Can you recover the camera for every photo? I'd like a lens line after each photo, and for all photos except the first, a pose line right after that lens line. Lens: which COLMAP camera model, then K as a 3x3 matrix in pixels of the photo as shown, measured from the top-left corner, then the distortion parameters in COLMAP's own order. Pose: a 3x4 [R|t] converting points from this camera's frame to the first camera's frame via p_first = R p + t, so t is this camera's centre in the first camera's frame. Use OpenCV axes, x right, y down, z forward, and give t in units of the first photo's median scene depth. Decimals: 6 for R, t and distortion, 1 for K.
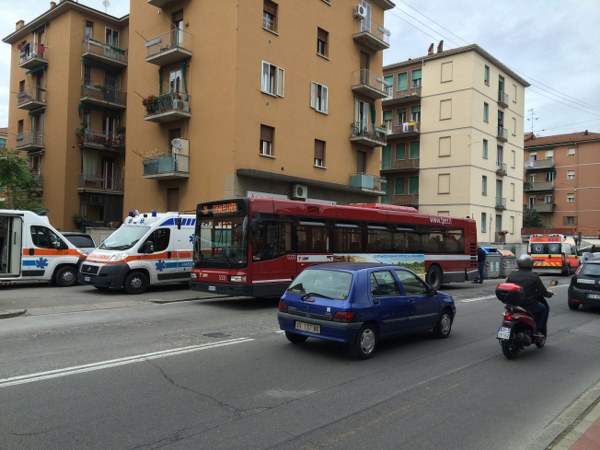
lens RADIAL K [[520.9, 0, 300.0], [0, 520.9, 225.0], [0, 0, 1]] dist [0.103434, -0.109768]
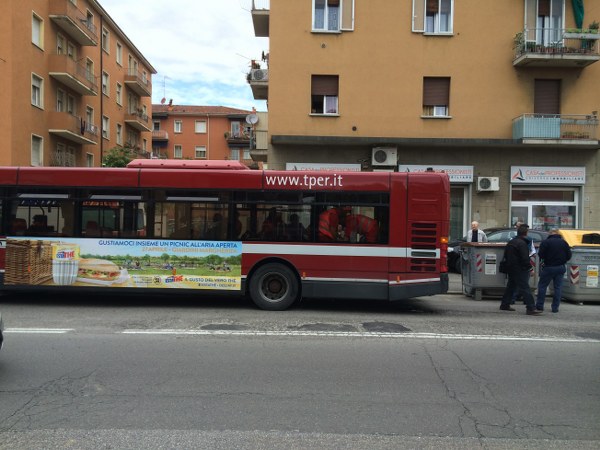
lens RADIAL K [[520.9, 0, 300.0], [0, 520.9, 225.0], [0, 0, 1]] dist [0.103434, -0.109768]
pose [[0.653242, -0.010277, -0.757080, 0.483763], [0.020773, 0.999775, 0.004352, 0.024266], [0.756864, -0.018569, 0.653308, 0.462138]]
